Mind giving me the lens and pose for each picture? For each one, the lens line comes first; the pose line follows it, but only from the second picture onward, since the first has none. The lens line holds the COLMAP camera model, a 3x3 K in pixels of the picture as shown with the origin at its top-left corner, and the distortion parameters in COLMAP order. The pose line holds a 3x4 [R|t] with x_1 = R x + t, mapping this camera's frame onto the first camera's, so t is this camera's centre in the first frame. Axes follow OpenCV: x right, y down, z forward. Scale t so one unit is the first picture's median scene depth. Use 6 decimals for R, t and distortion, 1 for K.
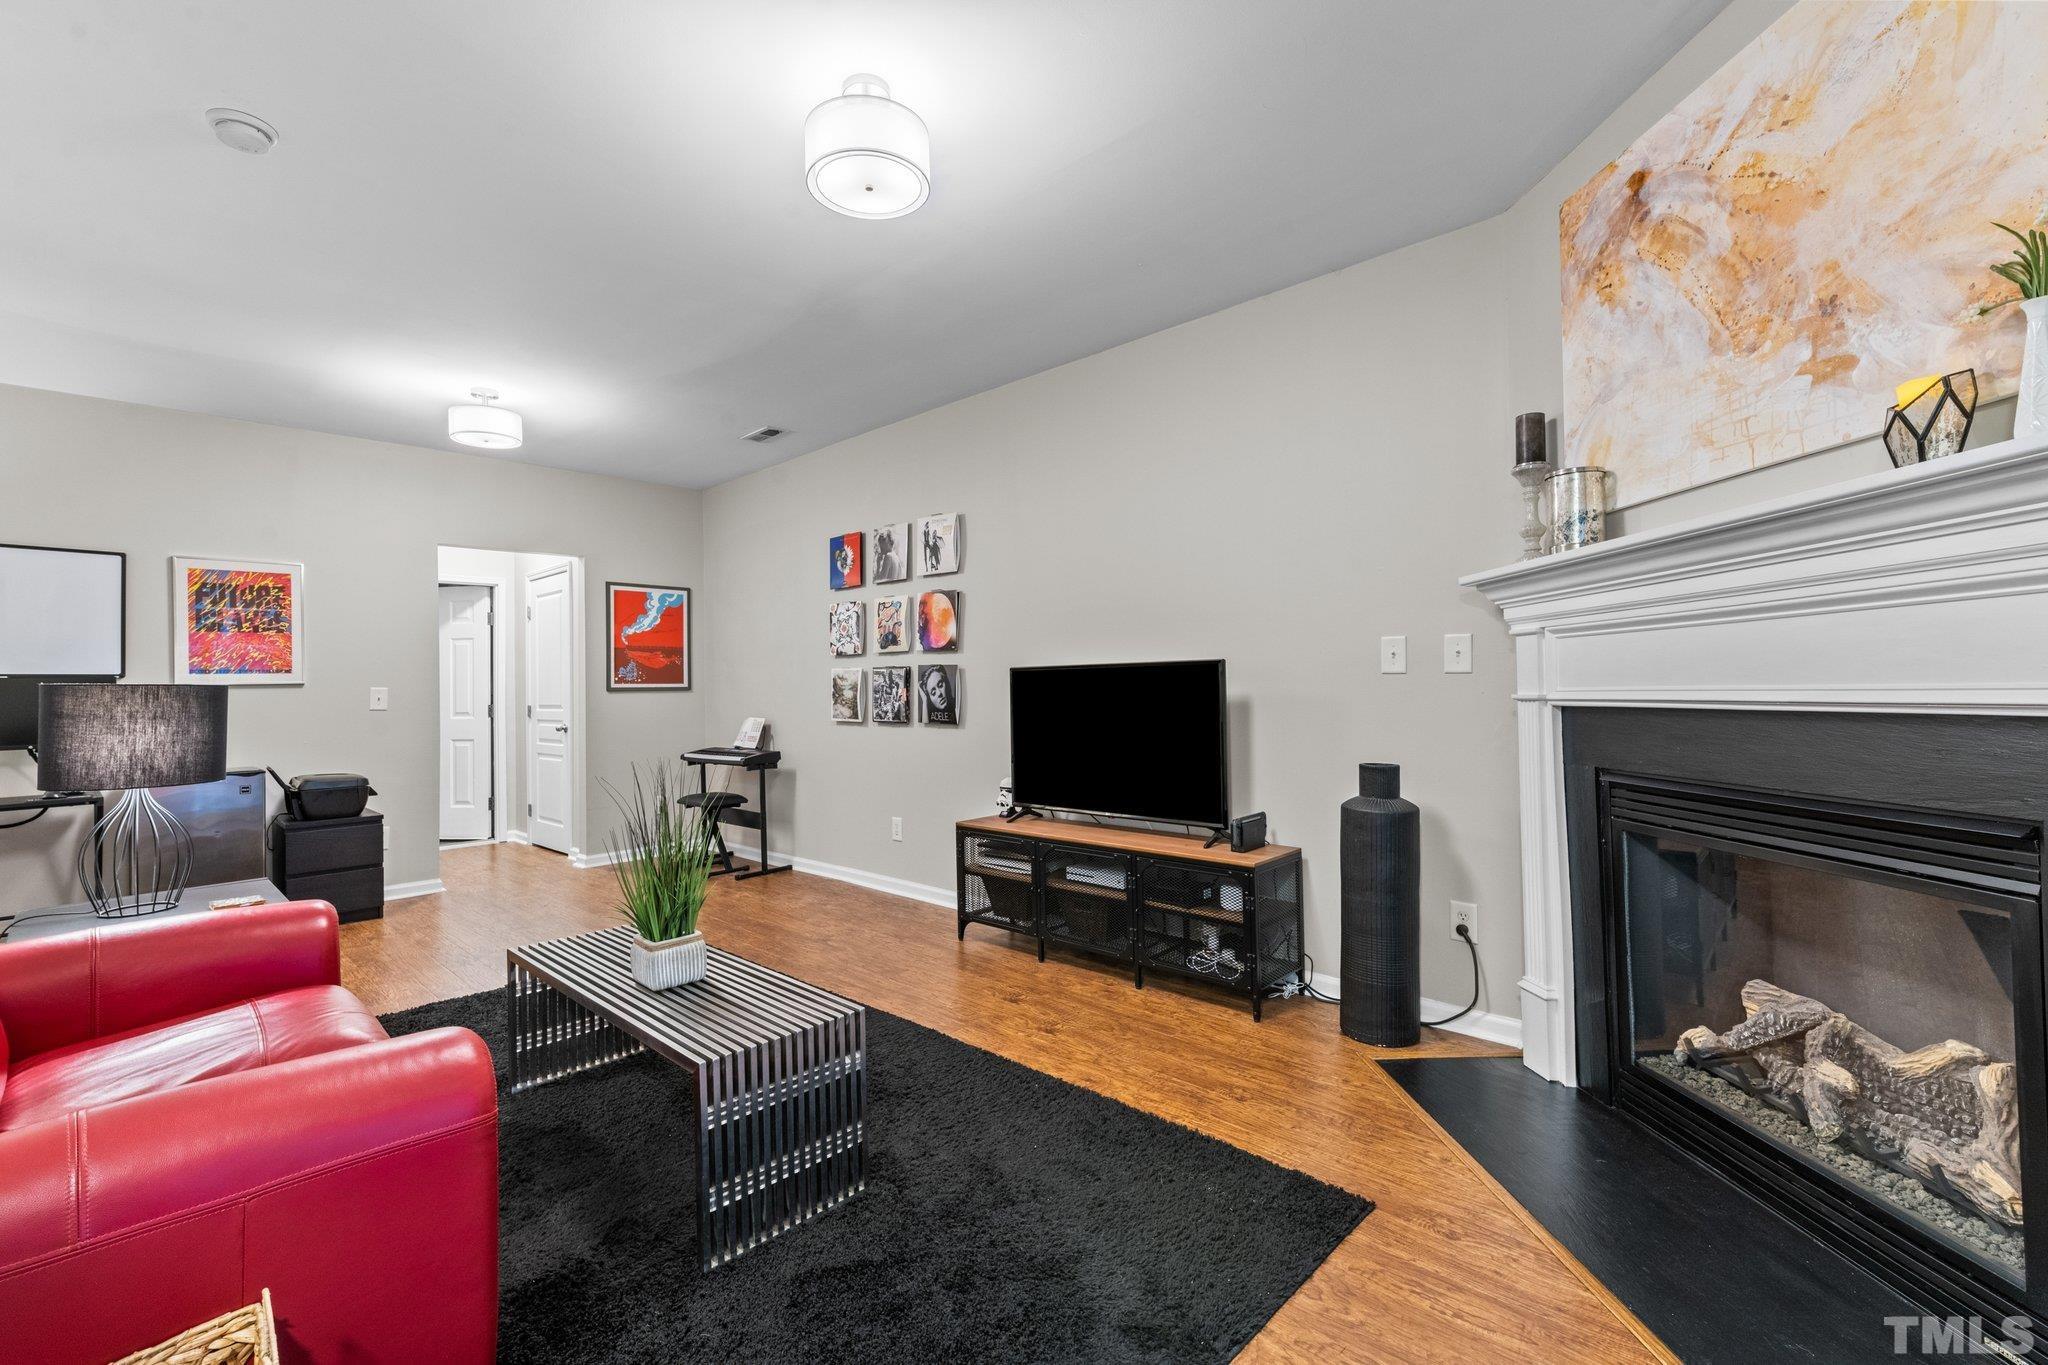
lens RADIAL K [[901.3, 0, 1015.4], [0, 901.3, 672.4], [0, 0, 1]] dist [-0.000469, -0.000291]
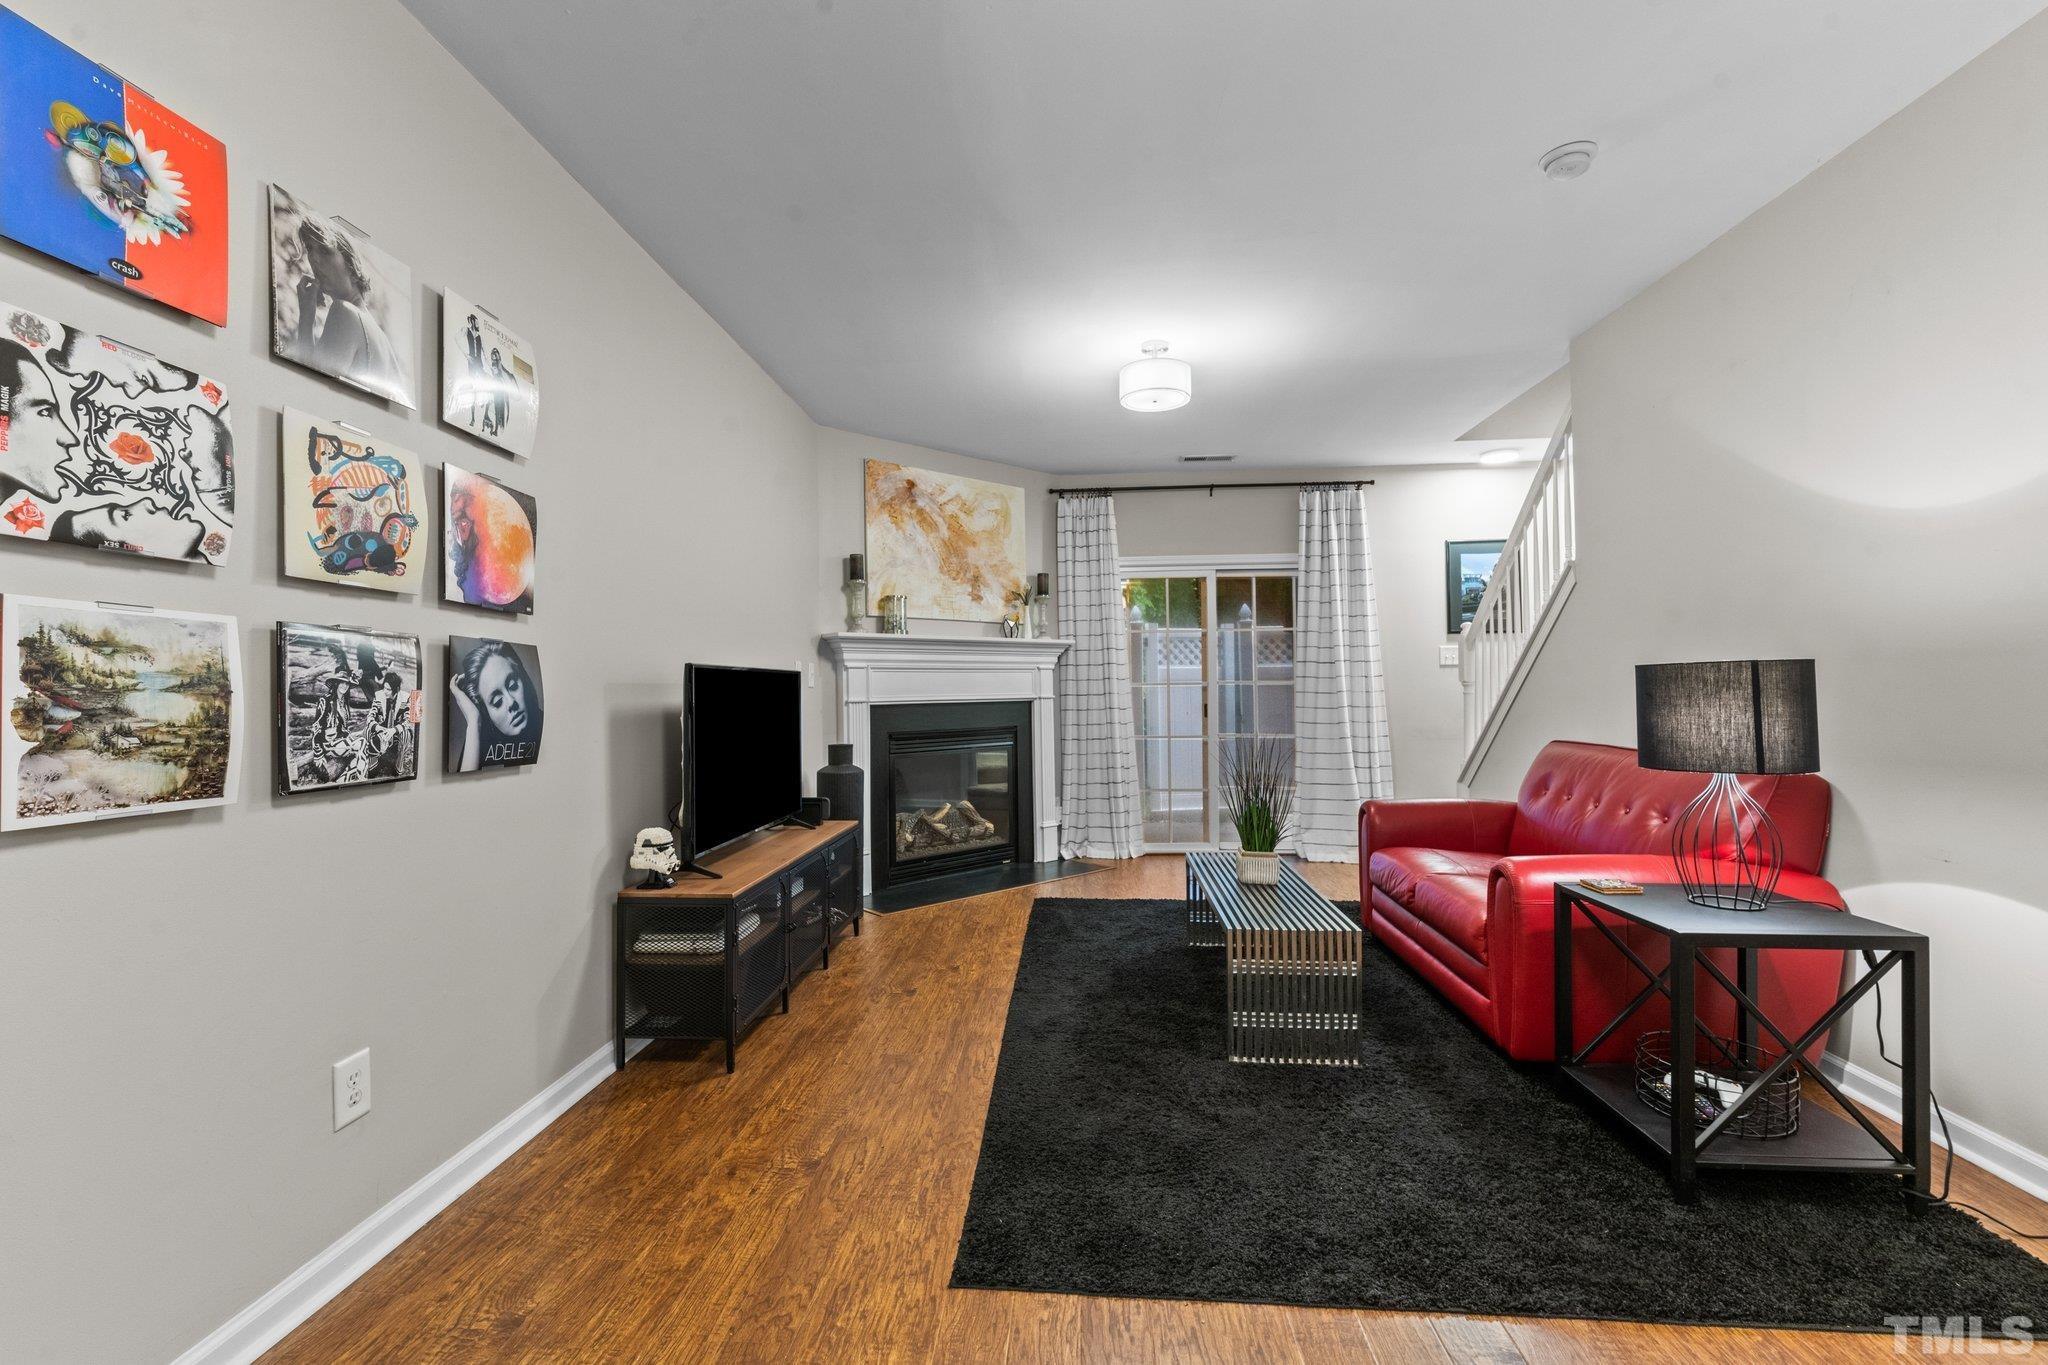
lens RADIAL K [[861.3, 0, 1026.9], [0, 861.3, 687.3], [0, 0, 1]] dist [0.000282, -0.000029]
pose [[-0.645400, 0.028511, 0.763313, -0.604457], [0.009531, 0.999526, -0.029275, 0.031192], [-0.763786, -0.011619, -0.645366, 1.089747]]
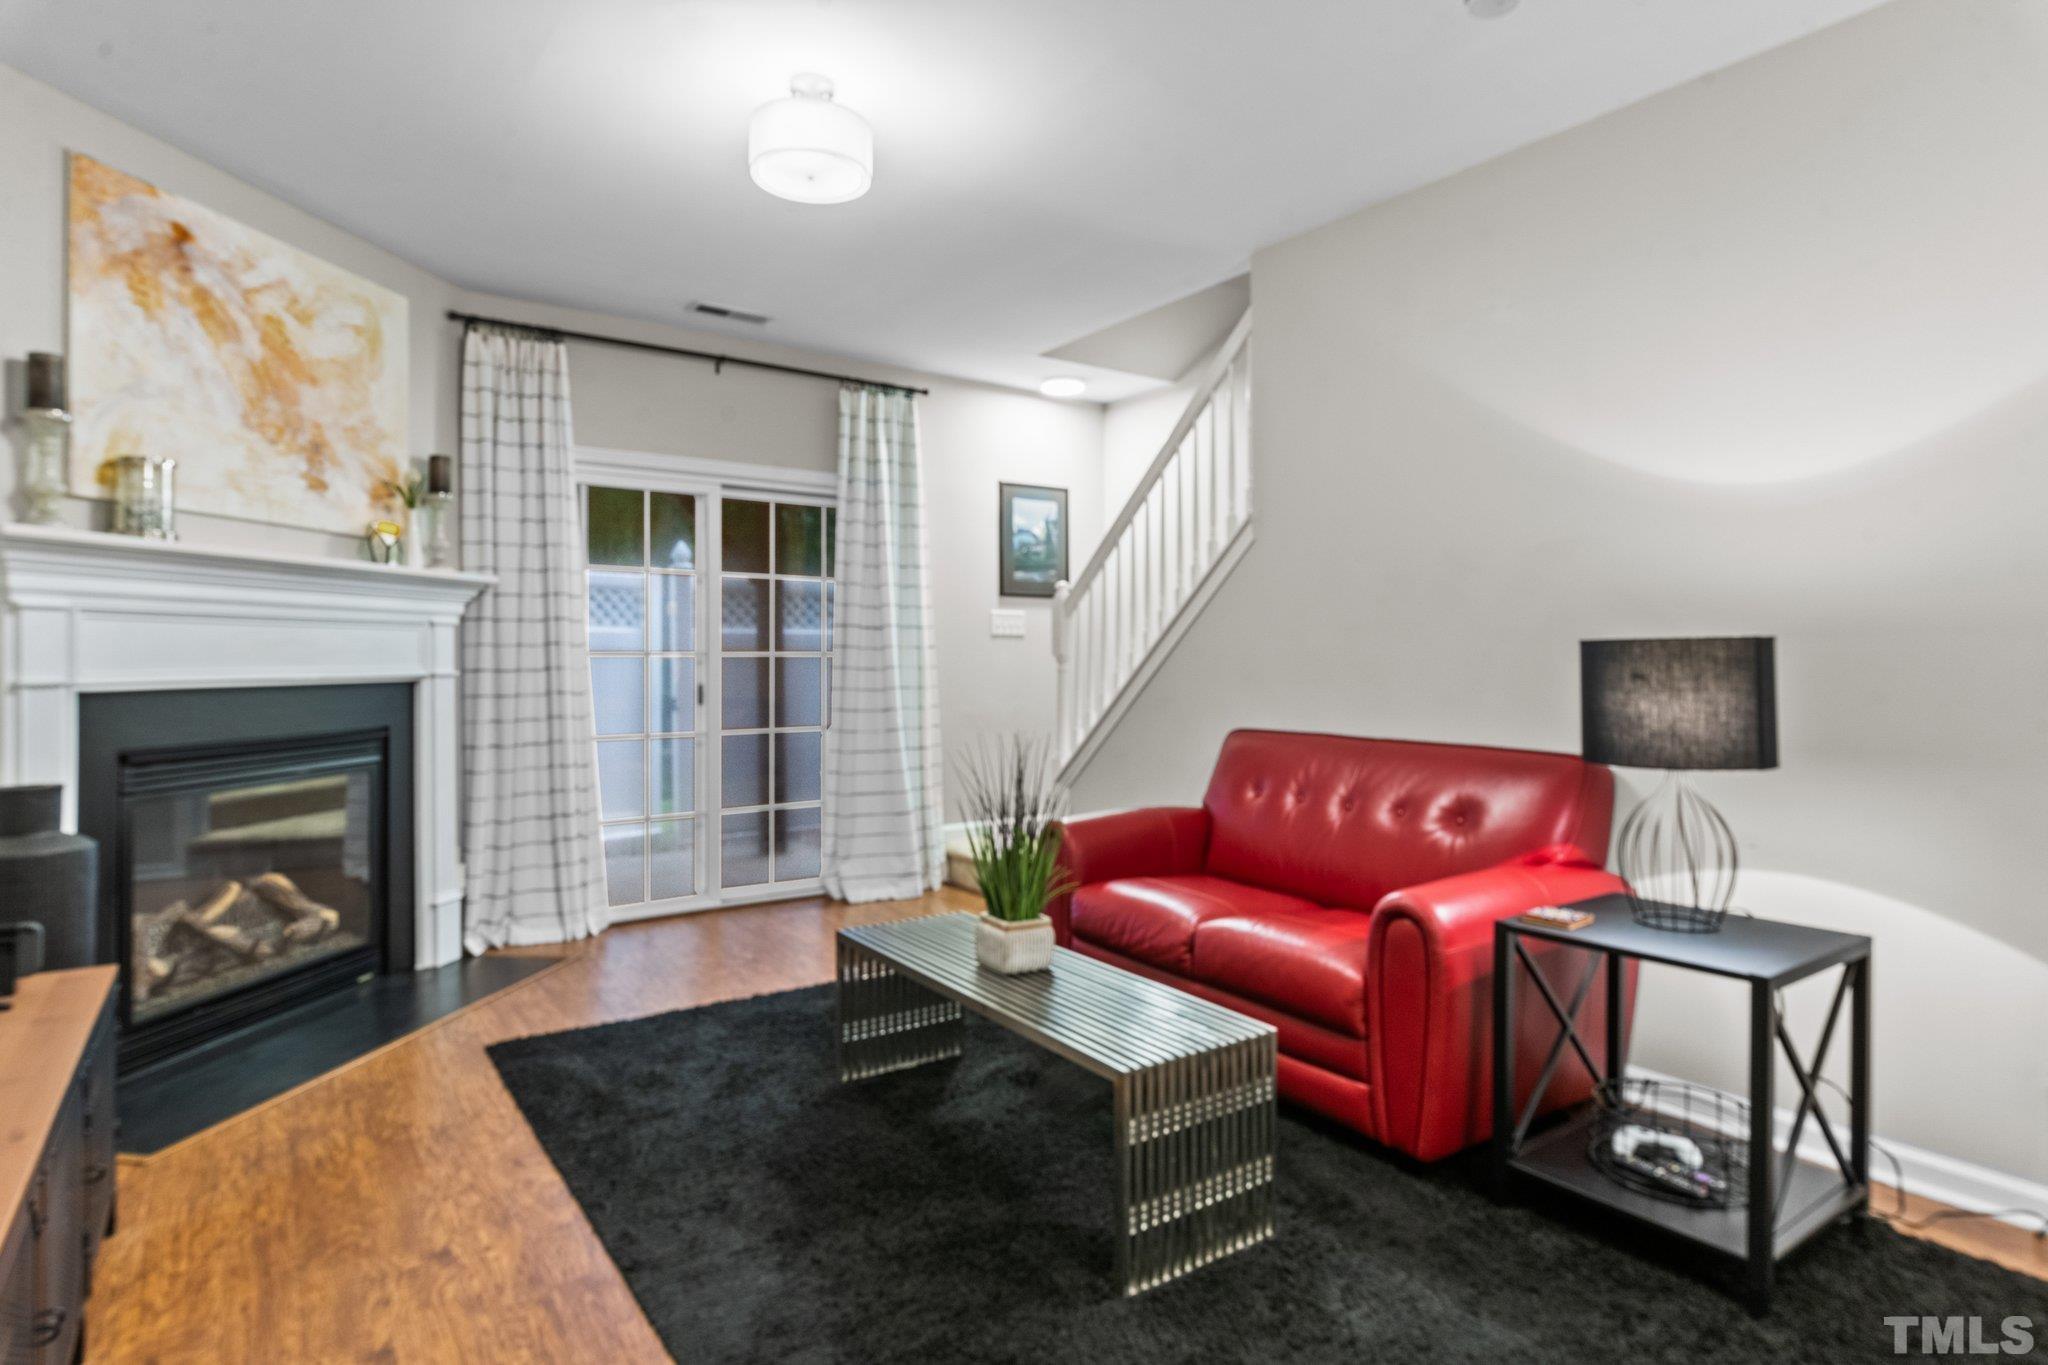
lens RADIAL K [[1073.8, 0, 1020.5], [0, 1073.8, 653.0], [0, 0, 1]] dist [-0.003577, -0.001050]
pose [[-0.982329, 0.020732, 0.186010, -0.298240], [0.015994, 0.999509, -0.026941, 0.023227], [-0.186477, -0.023490, -0.982178, 1.040952]]
